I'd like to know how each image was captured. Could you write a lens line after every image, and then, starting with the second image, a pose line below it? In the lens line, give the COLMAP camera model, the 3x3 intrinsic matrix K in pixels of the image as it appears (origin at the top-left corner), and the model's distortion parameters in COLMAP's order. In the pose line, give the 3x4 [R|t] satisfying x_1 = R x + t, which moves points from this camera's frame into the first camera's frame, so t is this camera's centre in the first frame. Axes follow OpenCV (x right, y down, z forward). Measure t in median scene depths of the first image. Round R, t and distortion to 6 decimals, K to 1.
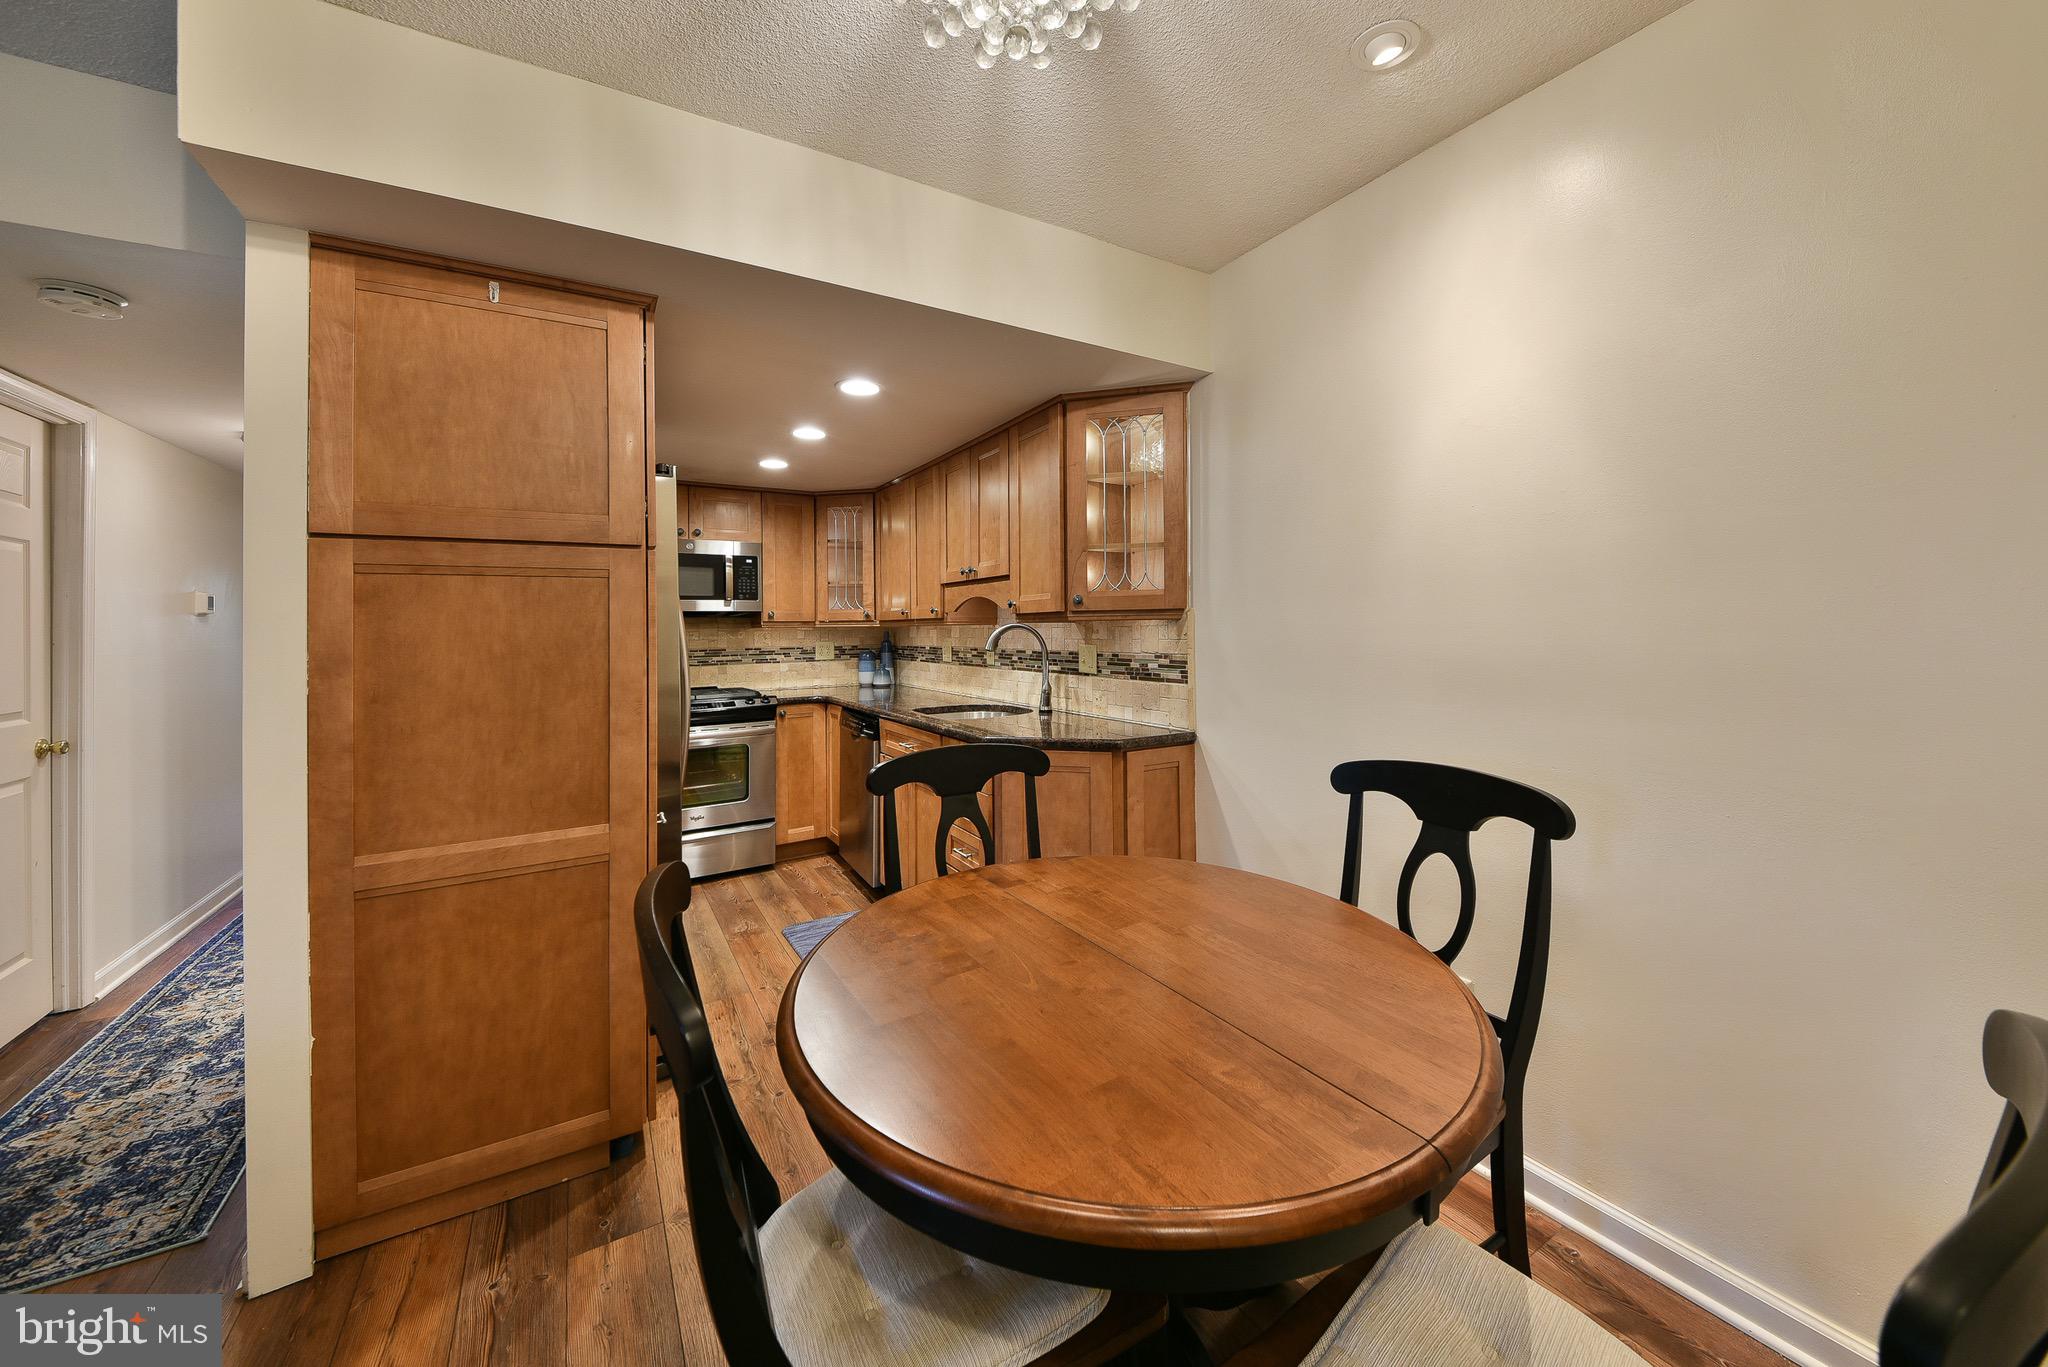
lens RADIAL K [[732.8, 0, 1045.3], [0, 732.8, 612.7], [0, 0, 1]] dist [0.005740, -0.004621]
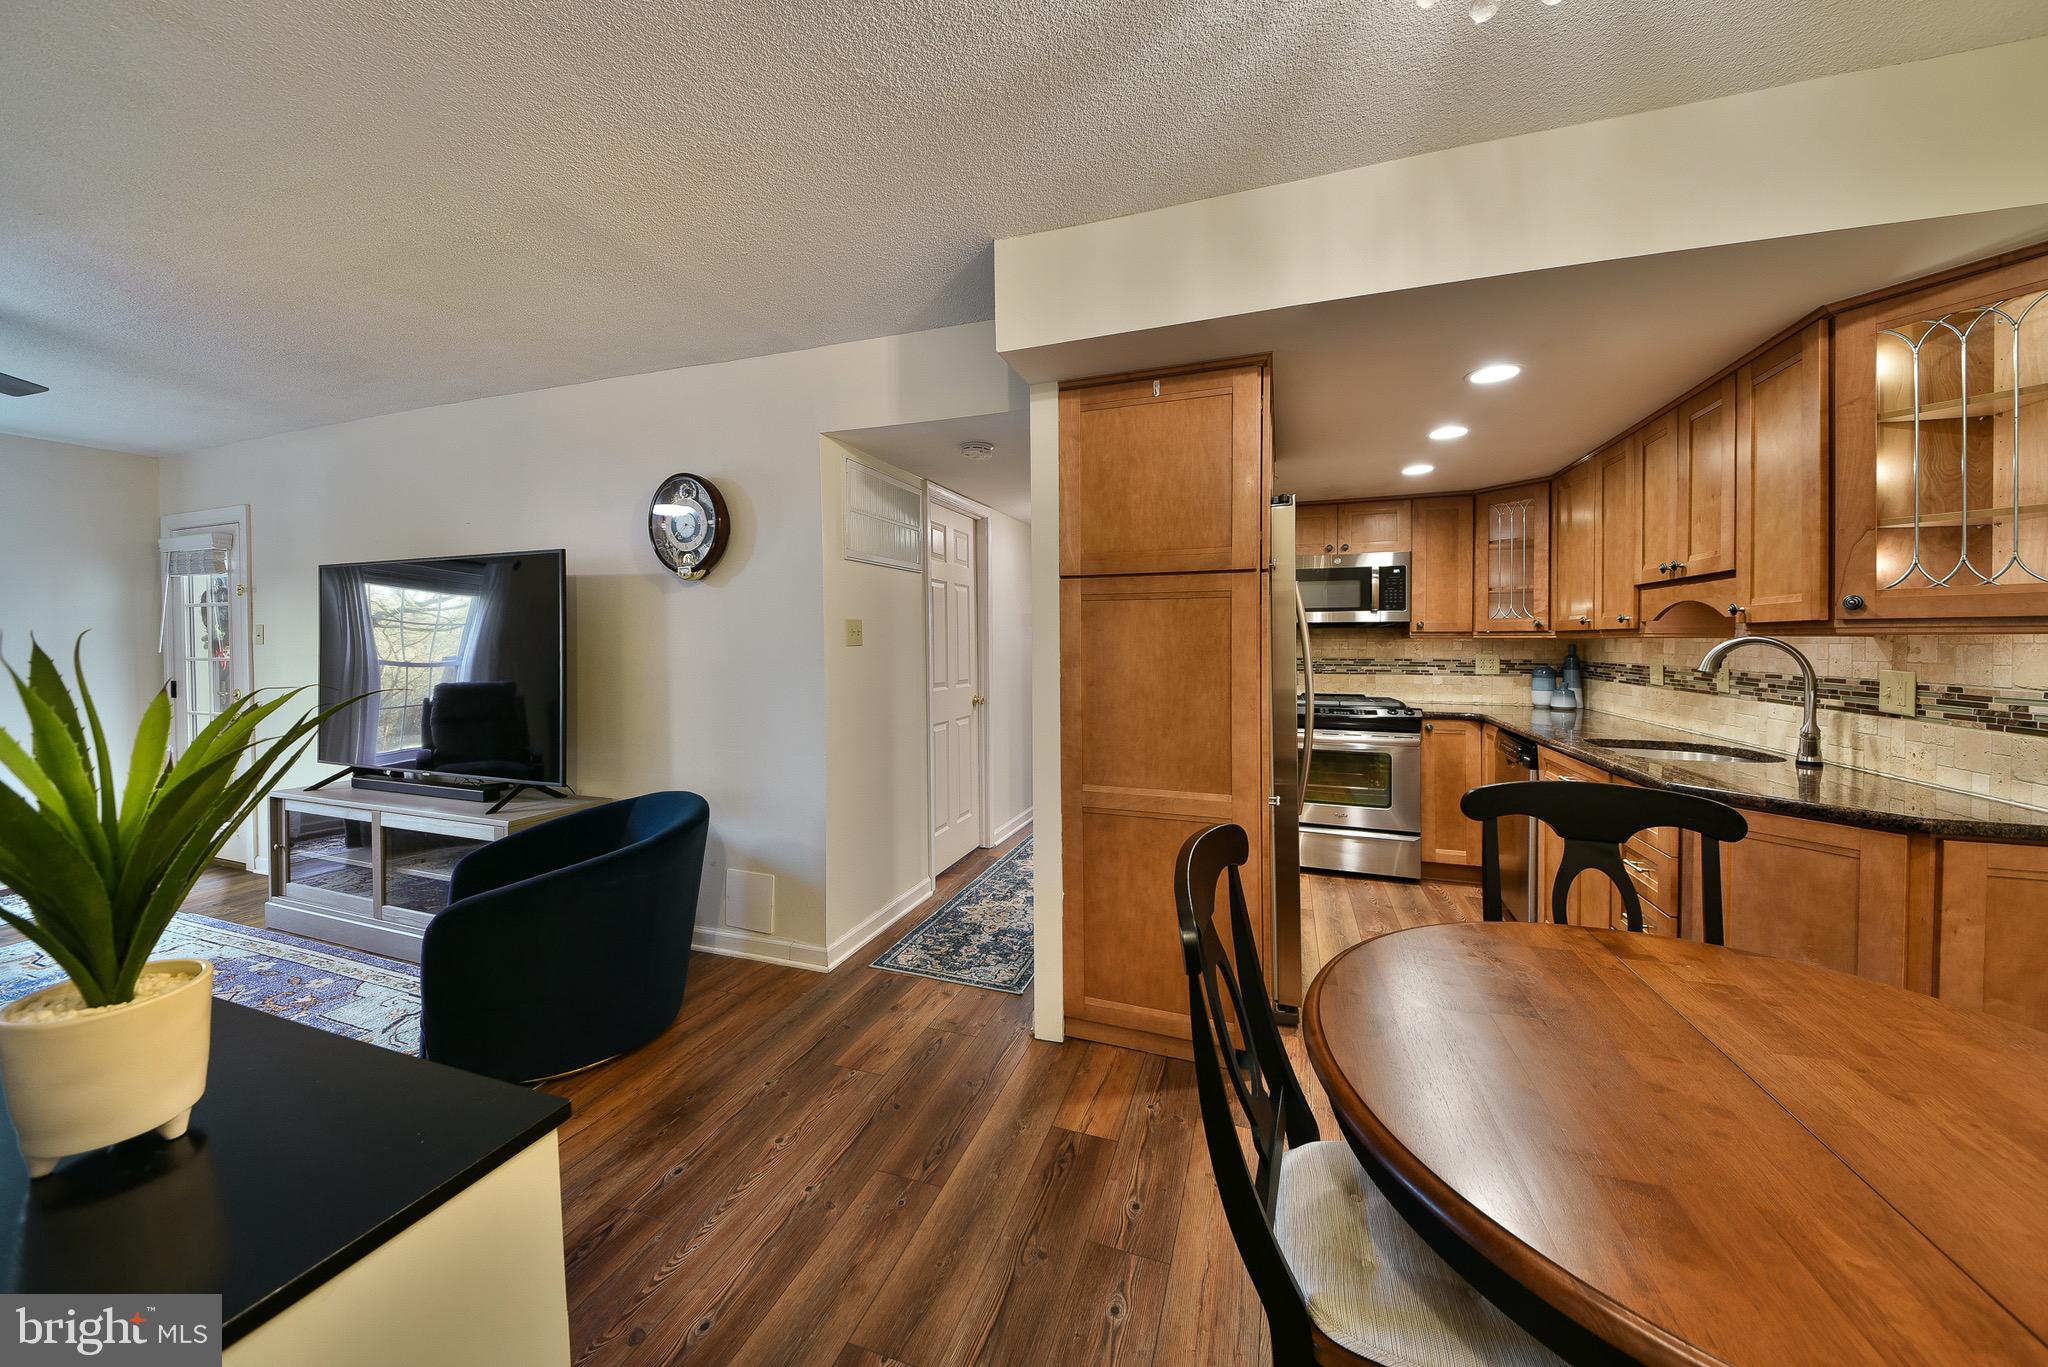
lens RADIAL K [[732.8, 0, 1015.4], [0, 732.8, 643.6], [0, 0, 1]] dist [0.005740, -0.004621]
pose [[0.611566, 0.018493, -0.790977, 0.111342], [0.005691, 0.999598, 0.027771, -0.003985], [0.791173, -0.021485, 0.611215, -0.028551]]
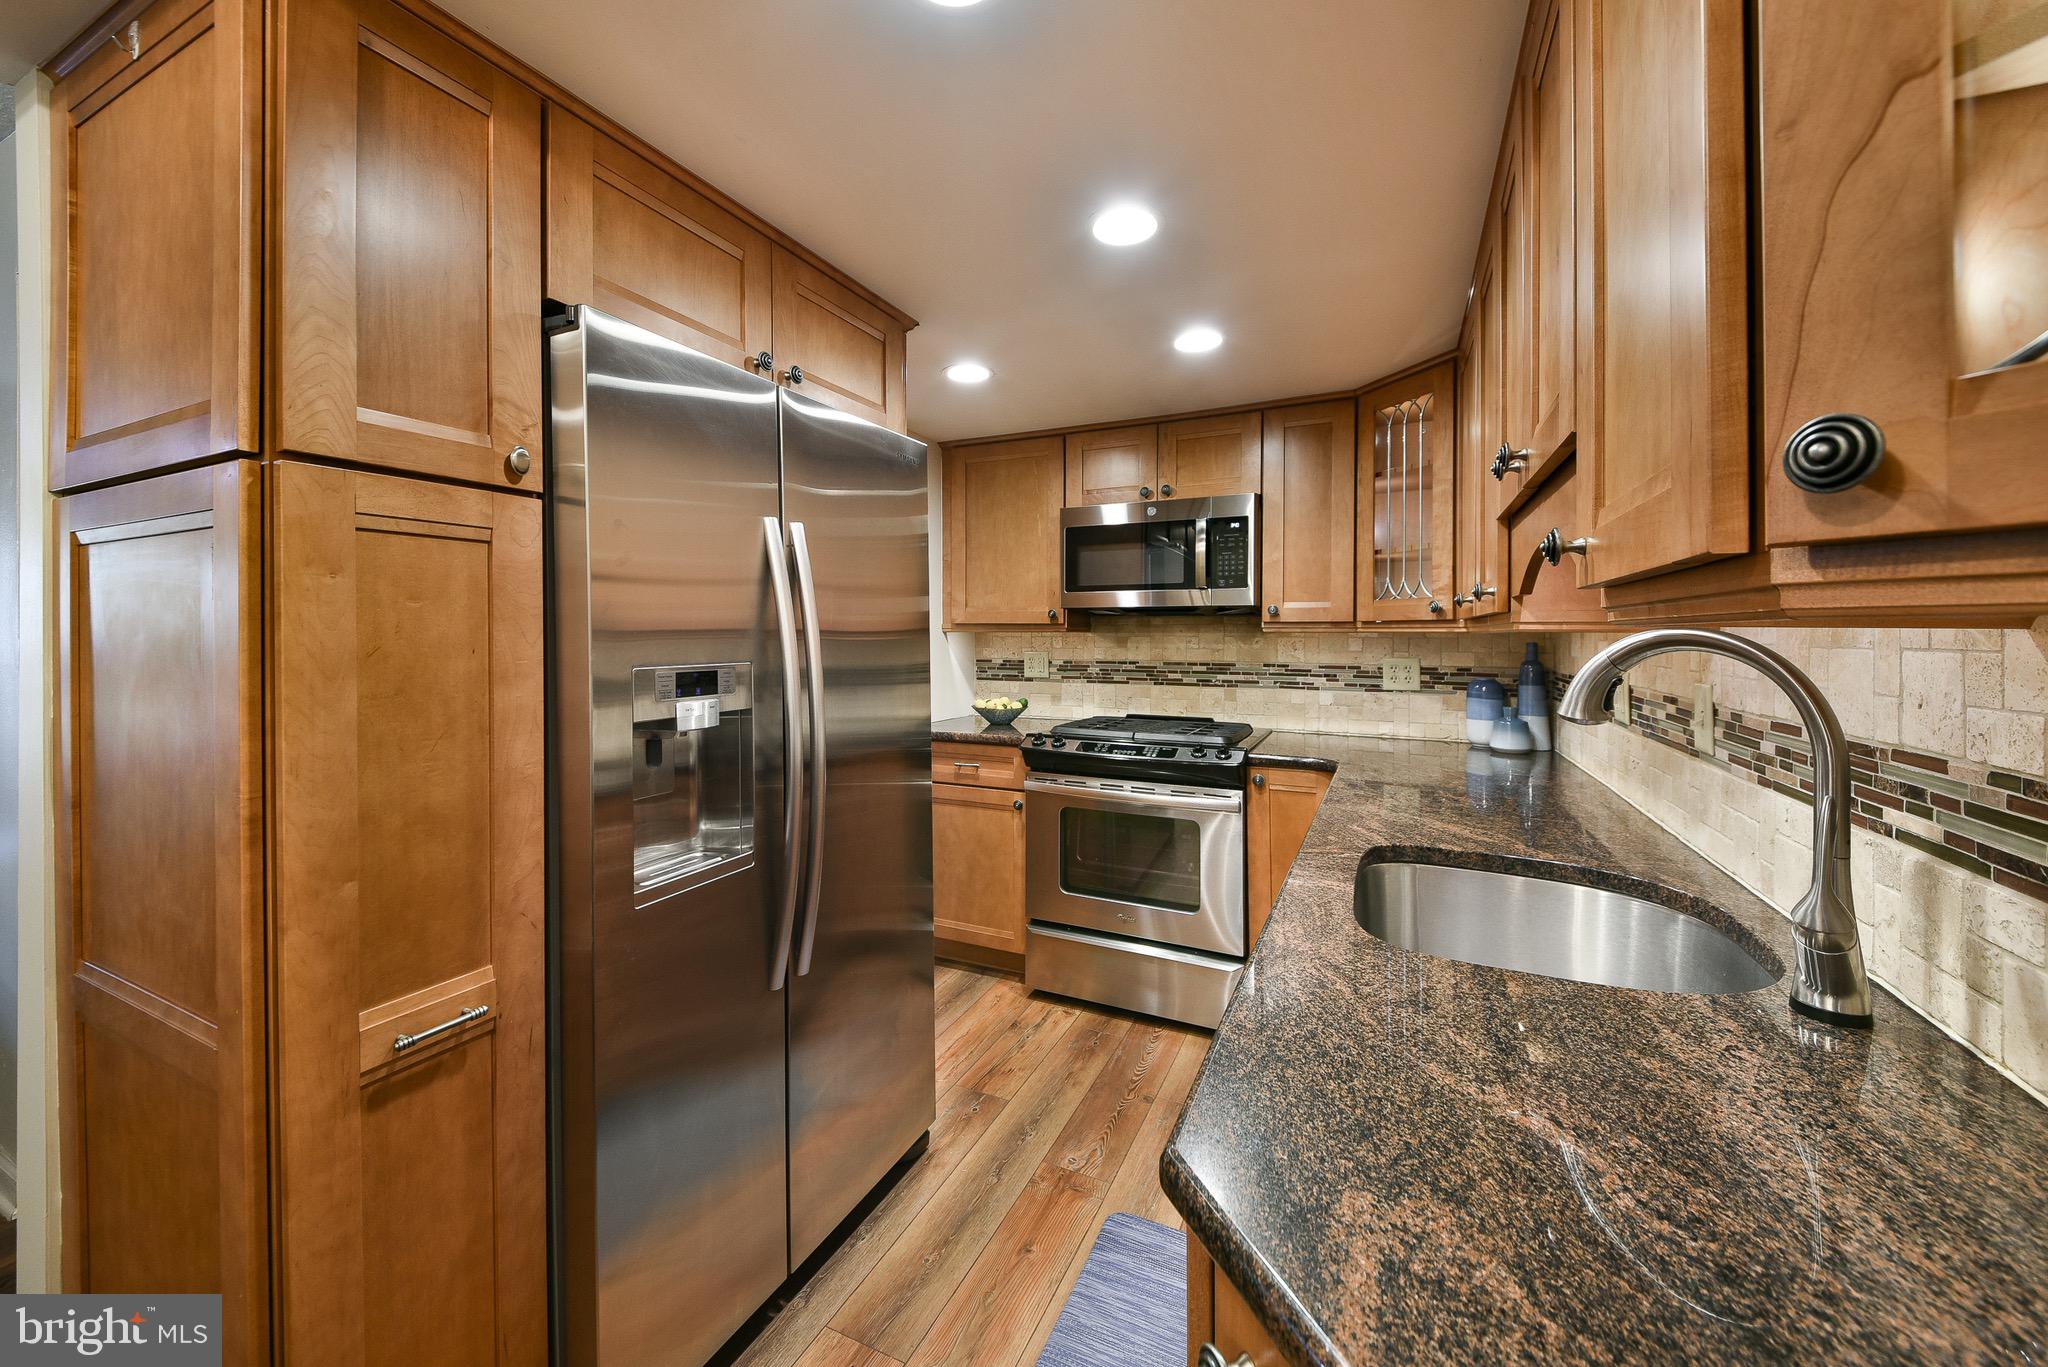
lens RADIAL K [[774.7, 0, 1027.6], [0, 774.7, 629.5], [0, 0, 1]] dist [0.007715, -0.001043]
pose [[0.538167, 0.012177, -0.842750, 0.089631], [0.005201, 0.999829, 0.017768, 0.010061], [0.842822, -0.013946, 0.538012, 0.817861]]
